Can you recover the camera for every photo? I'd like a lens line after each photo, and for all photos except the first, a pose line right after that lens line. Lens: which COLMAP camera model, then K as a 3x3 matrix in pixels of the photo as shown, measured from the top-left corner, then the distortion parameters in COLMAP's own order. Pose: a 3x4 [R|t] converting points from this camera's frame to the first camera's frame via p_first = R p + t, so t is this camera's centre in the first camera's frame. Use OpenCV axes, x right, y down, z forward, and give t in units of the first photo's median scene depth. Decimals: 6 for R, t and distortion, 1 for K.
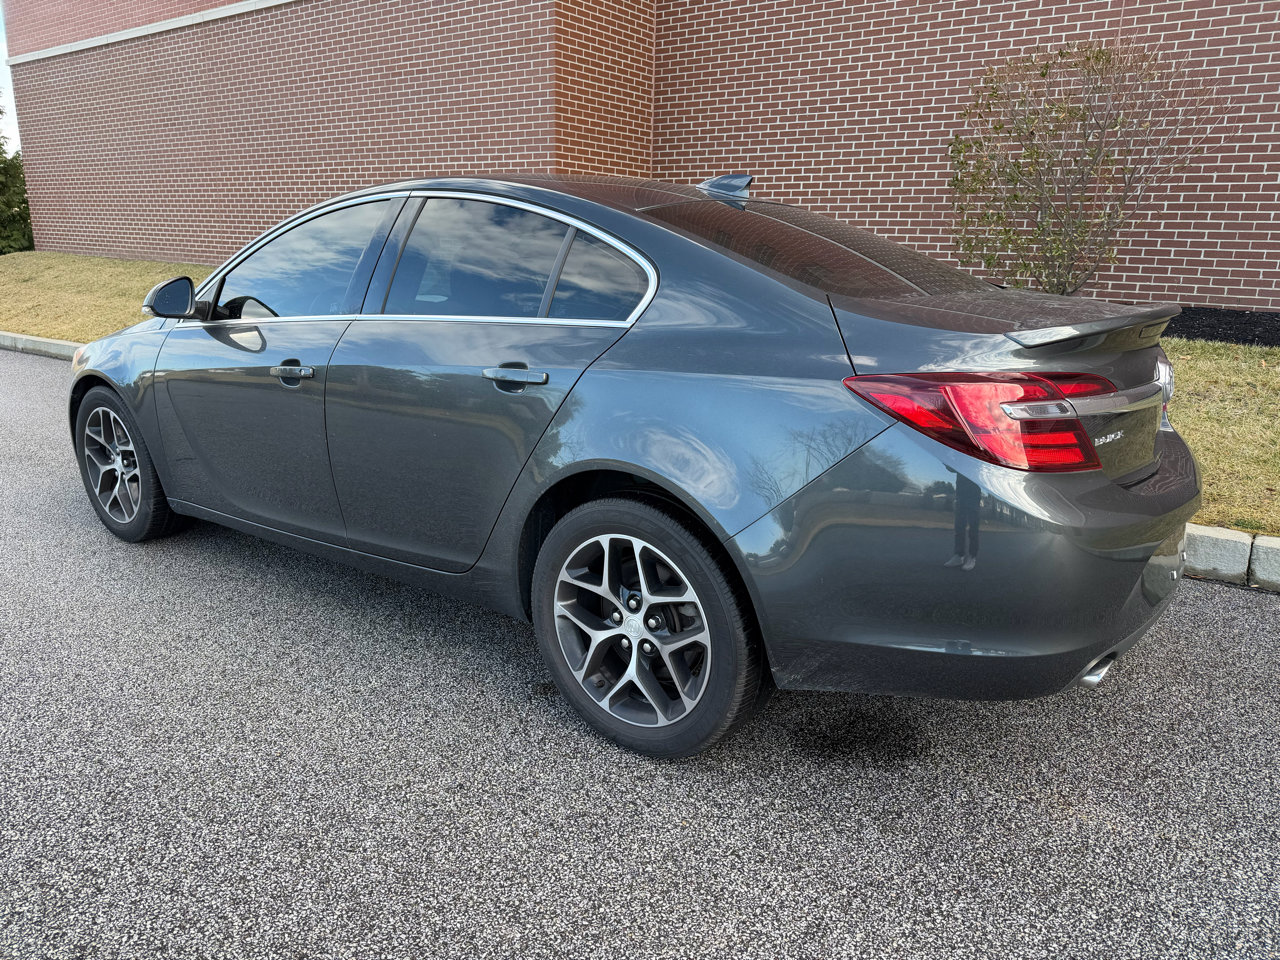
lens RADIAL K [[904.6, 0, 643.9], [0, 904.6, 479.7], [0, 0, 1]] dist [0.027506, -0.034544]
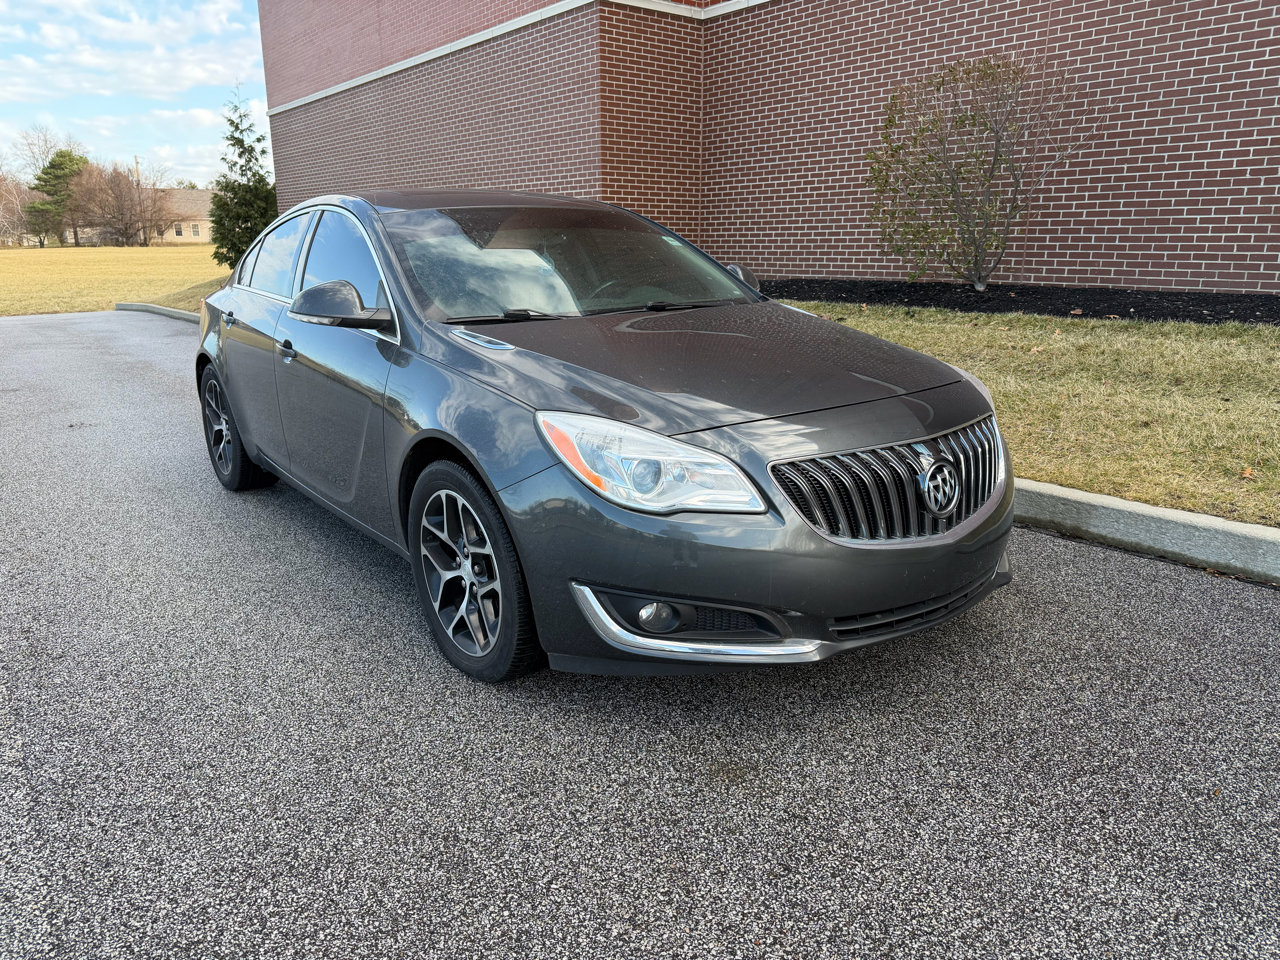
lens RADIAL K [[904.6, 0, 639.5], [0, 904.6, 484.1], [0, 0, 1]] dist [0.027506, -0.034544]
pose [[0.963207, 0.044301, -0.265084, 0.295093], [-0.044009, 0.999006, 0.007043, 0.049981], [0.265133, 0.004882, 0.964200, -0.161396]]
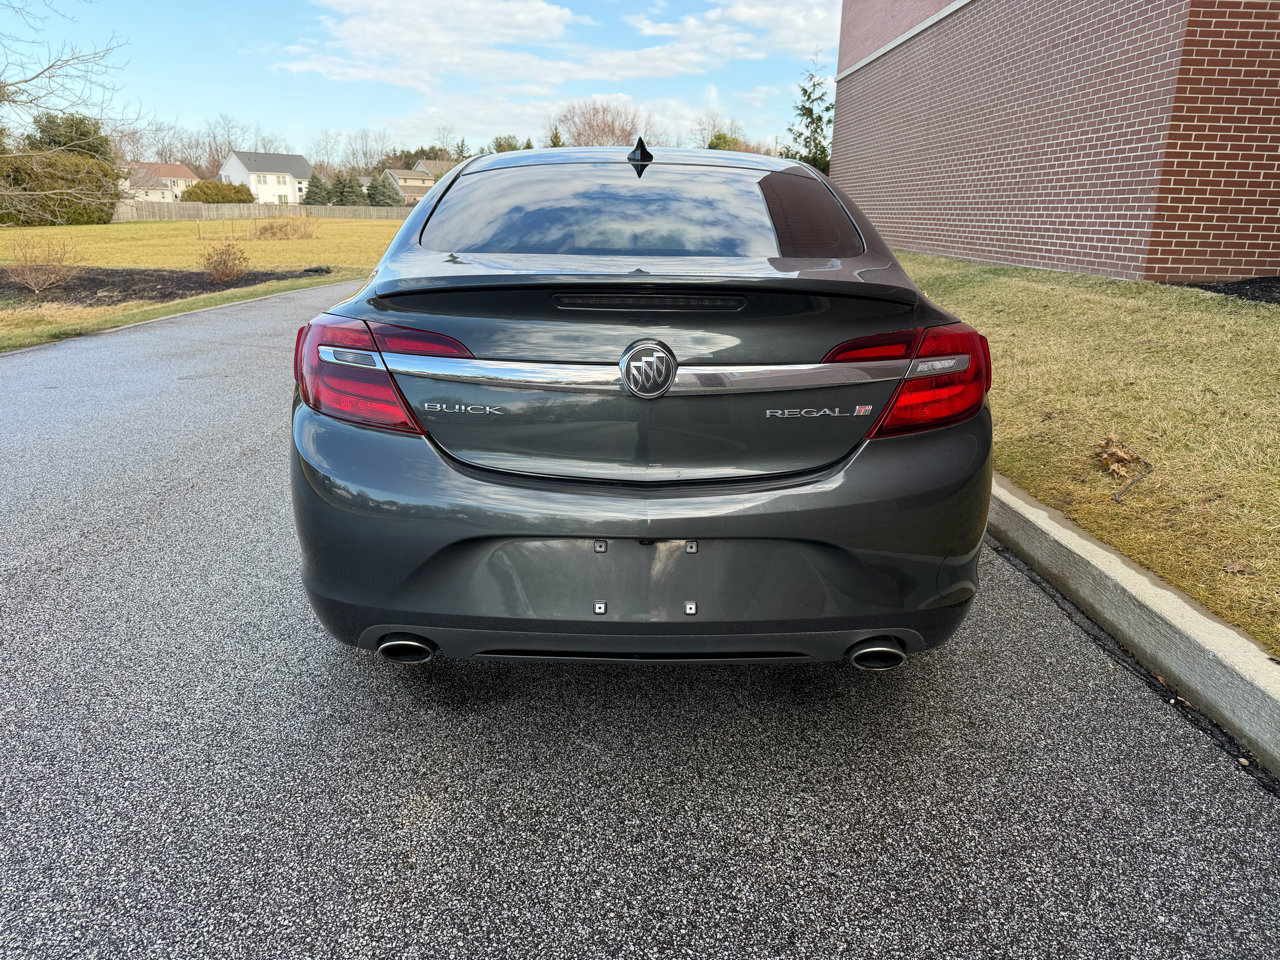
lens RADIAL K [[904.6, 0, 632.2], [0, 904.6, 465.7], [0, 0, 1]] dist [0.027506, -0.034544]
pose [[0.609156, 0.199391, -0.767576, 0.303893], [-0.202970, 0.974839, 0.092152, -0.024944], [0.766637, 0.099660, 0.634299, 0.129918]]
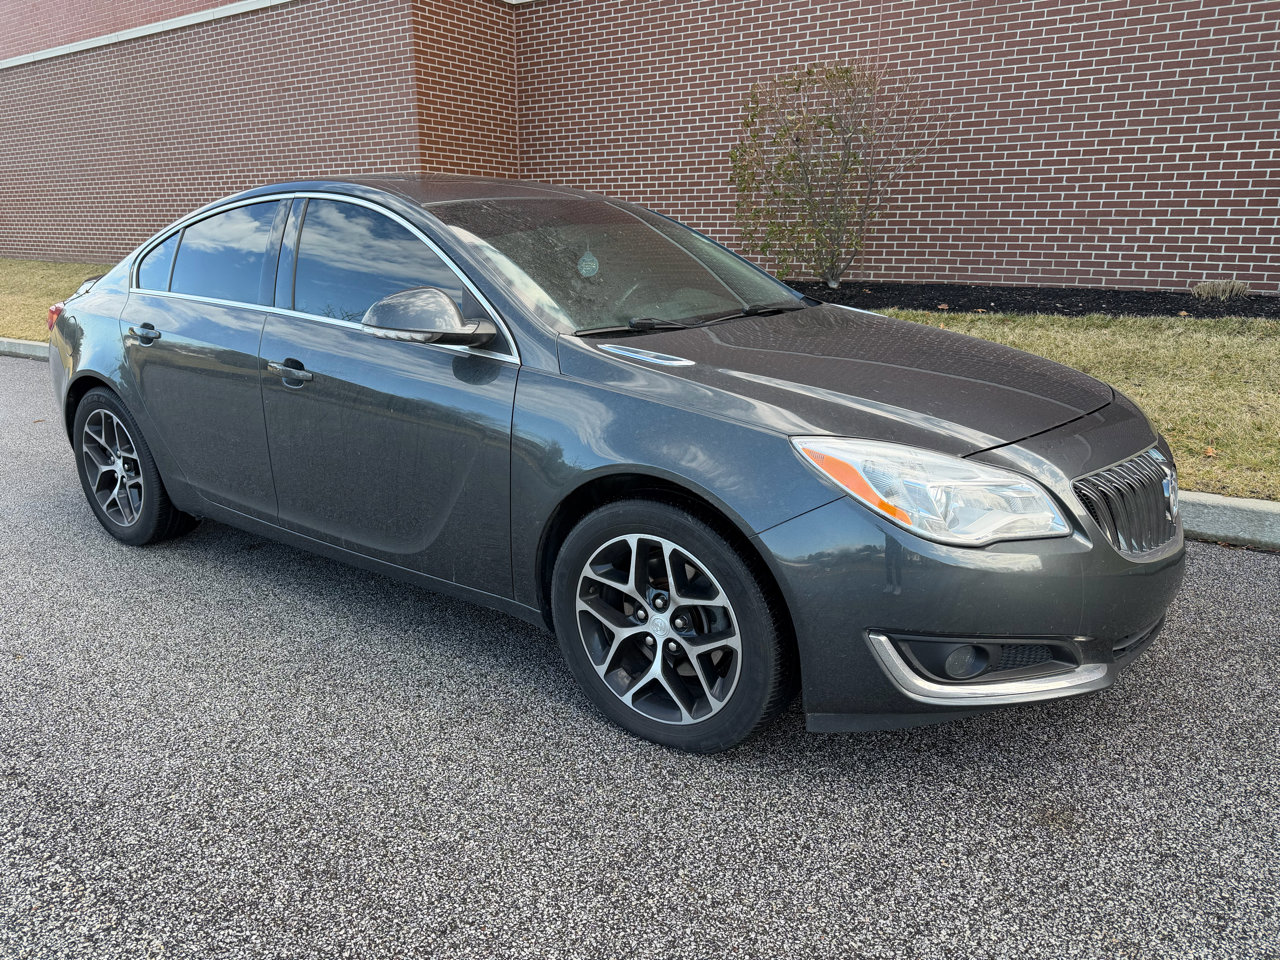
lens RADIAL K [[904.6, 0, 645.2], [0, 904.6, 484.8], [0, 0, 1]] dist [0.027506, -0.034544]
pose [[0.999501, -0.023906, 0.020646, 0.149868], [0.023690, 0.999663, 0.010619, 0.040170], [-0.020893, -0.010125, 0.999730, -0.142368]]
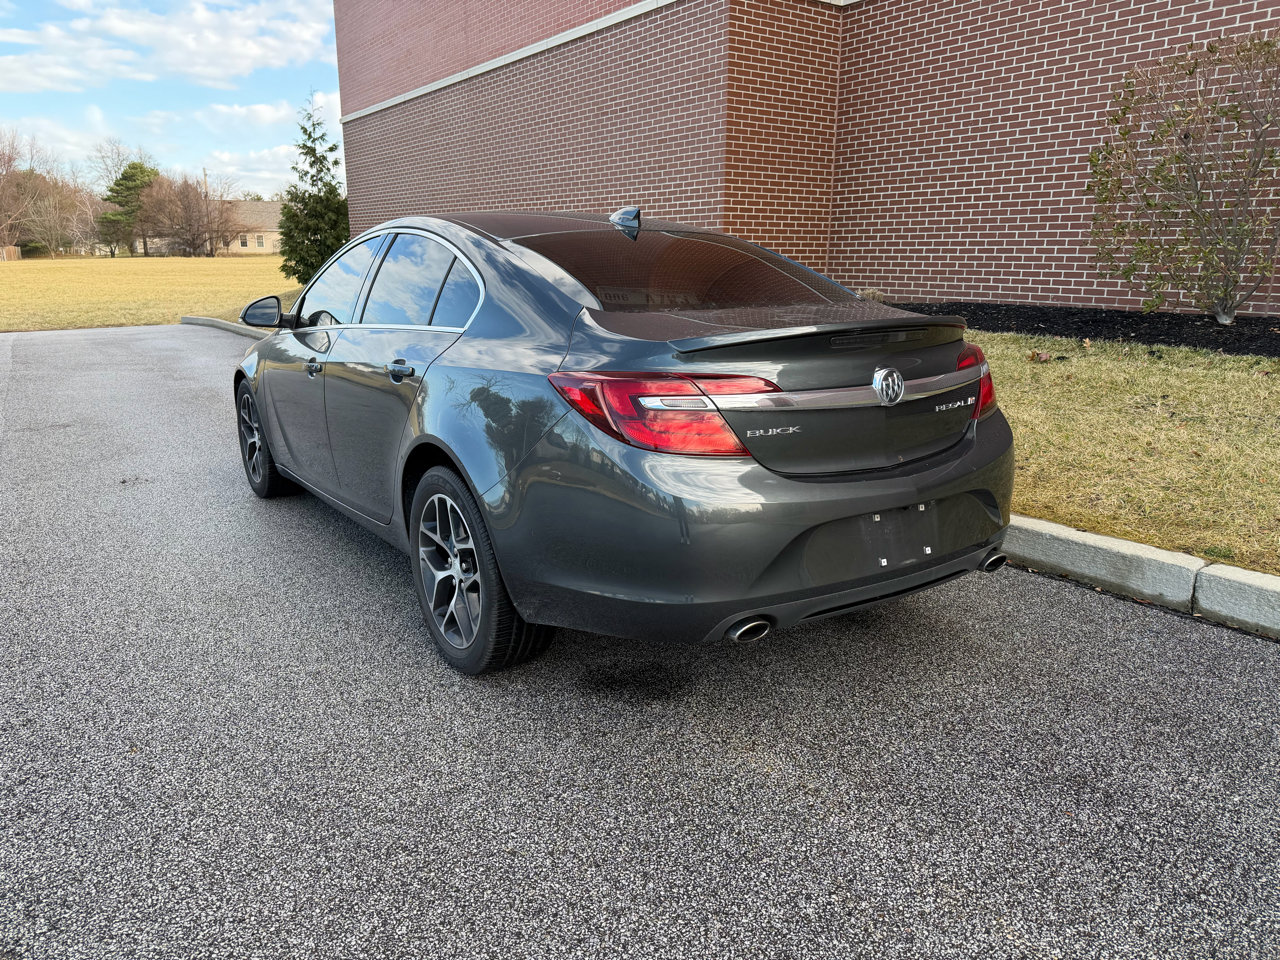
lens RADIAL K [[904.6, 0, 638.2], [0, 904.6, 481.5], [0, 0, 1]] dist [0.027506, -0.034544]
pose [[0.946762, 0.058230, -0.316624, 0.164583], [-0.063272, 0.997980, -0.005656, 0.008176], [0.315655, 0.025388, 0.948534, -0.033792]]
